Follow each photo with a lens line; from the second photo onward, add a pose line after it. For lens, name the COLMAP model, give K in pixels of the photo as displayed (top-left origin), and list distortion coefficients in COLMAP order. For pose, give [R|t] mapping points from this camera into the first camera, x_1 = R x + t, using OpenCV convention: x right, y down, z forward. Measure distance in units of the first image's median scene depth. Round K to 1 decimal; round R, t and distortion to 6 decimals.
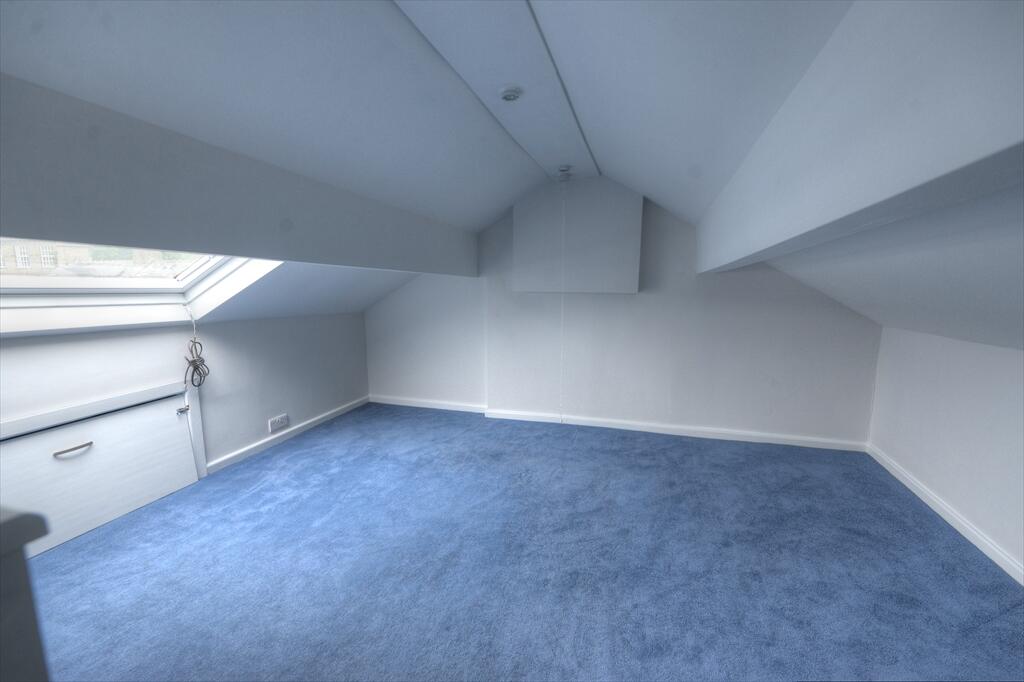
lens RADIAL K [[465.7, 0, 511.9], [0, 465.7, 344.5], [0, 0, 1]] dist [-0.002443, -0.001082]
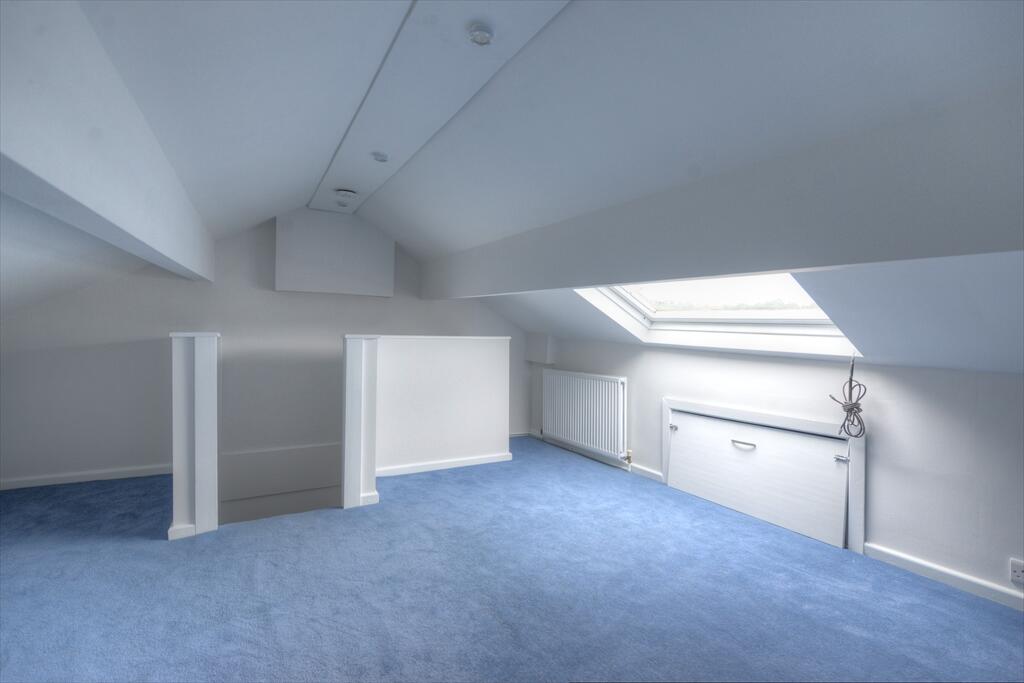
lens RADIAL K [[465.7, 0, 511.8], [0, 465.7, 341.5], [0, 0, 1]] dist [-0.002443, -0.001082]
pose [[-0.705004, -0.005794, -0.709180, 0.346242], [-0.117335, 0.987139, 0.108579, -0.096124], [0.699430, 0.159761, -0.696617, 1.156145]]
